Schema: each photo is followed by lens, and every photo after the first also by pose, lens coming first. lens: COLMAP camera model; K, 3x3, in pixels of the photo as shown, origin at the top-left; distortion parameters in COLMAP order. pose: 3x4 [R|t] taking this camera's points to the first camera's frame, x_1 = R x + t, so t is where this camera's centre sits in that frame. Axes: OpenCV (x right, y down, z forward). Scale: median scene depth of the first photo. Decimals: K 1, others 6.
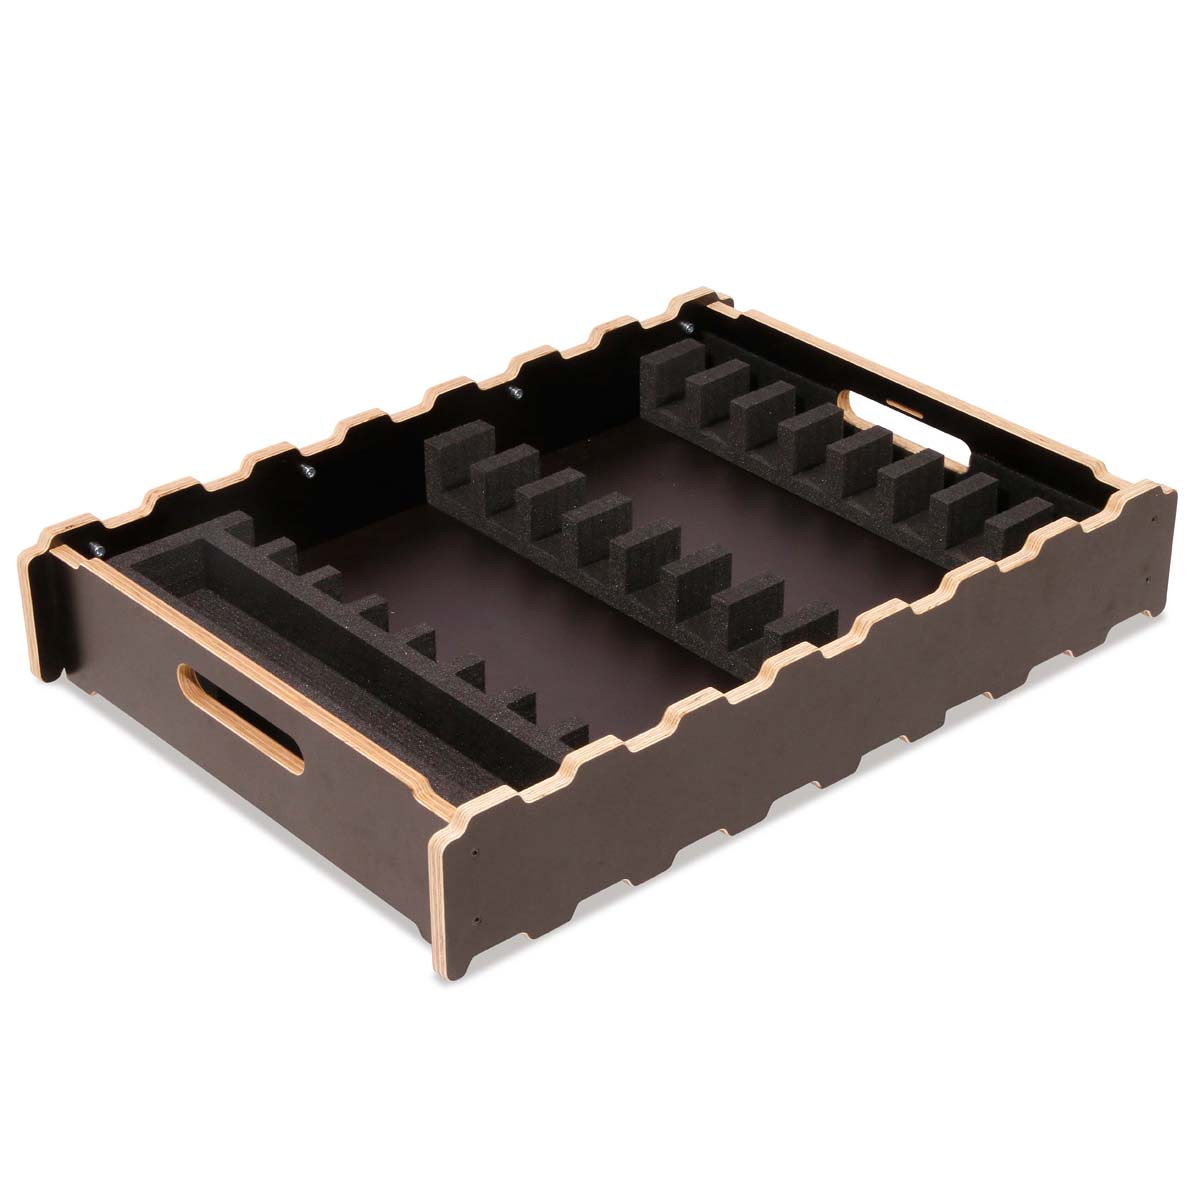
lens RADIAL K [[2839.0, 0, 600.0], [0, 2839.0, 600.0], [0, 0, 1]] dist [0.255211, 0.264183]
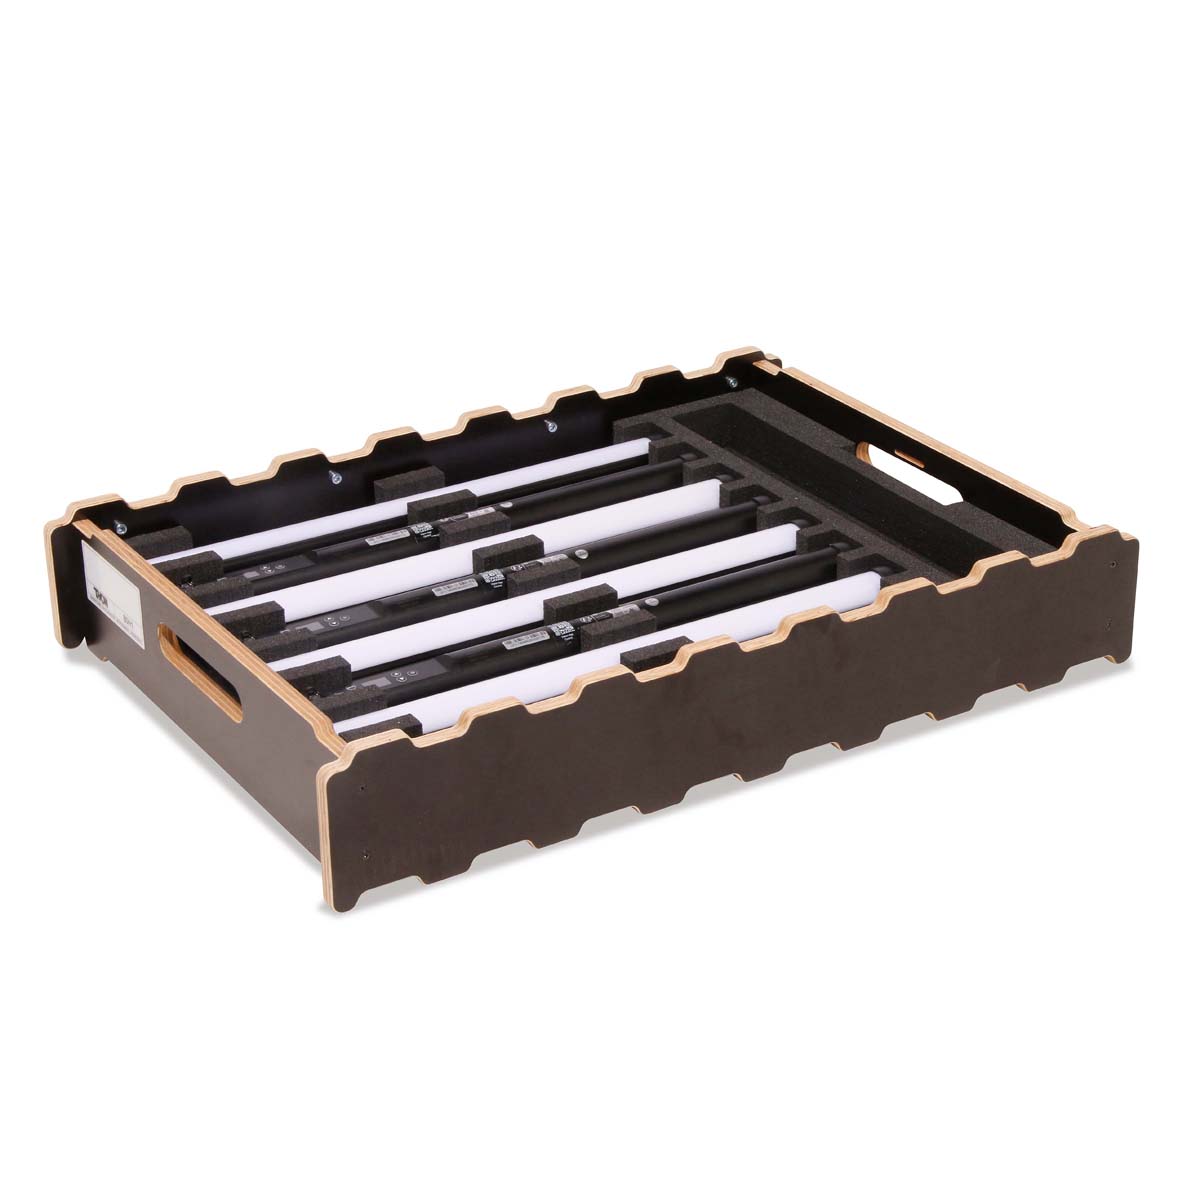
lens RADIAL K [[2839.0, 0, 600.0], [0, 2839.0, 600.0], [0, 0, 1]] dist [0.255211, 0.264183]
pose [[0.986688, 0.066001, -0.148632, 0.163790], [-0.078042, 0.993997, -0.076681, 0.077363], [0.142679, 0.087260, 0.985915, -0.036453]]
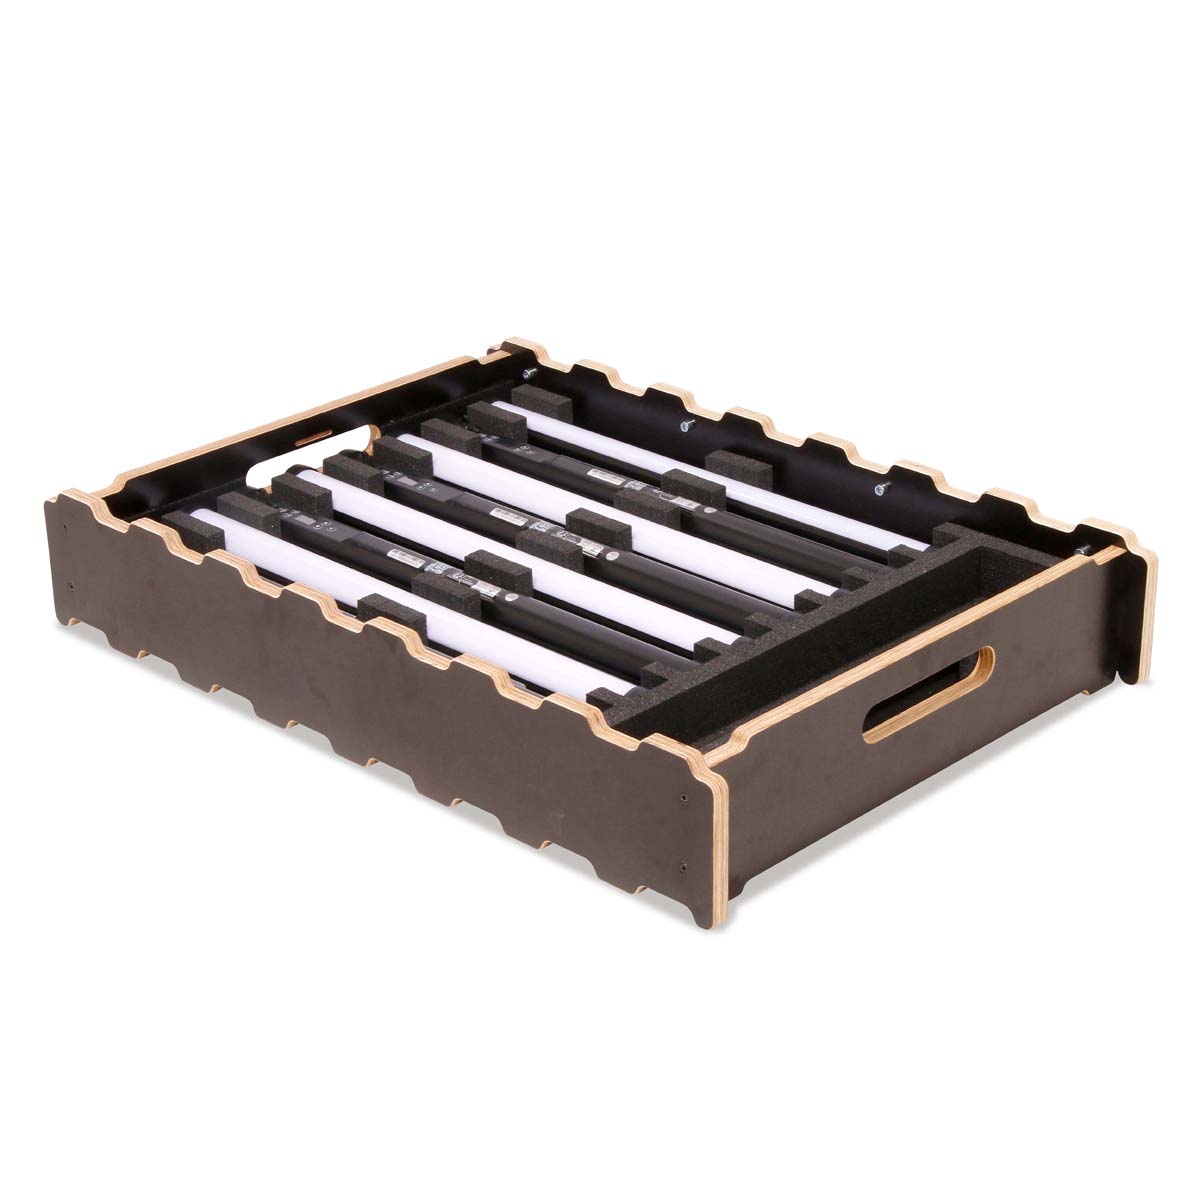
lens RADIAL K [[2798.0, 0, 579.5], [0, 2798.0, 597.9], [0, 0, 1]] dist [0.248089, 0.070029]
pose [[0.096133, 0.428051, -0.898627, 0.924949], [-0.487289, 0.807462, 0.332496, -0.342364], [0.867933, 0.405928, 0.286208, 0.704270]]
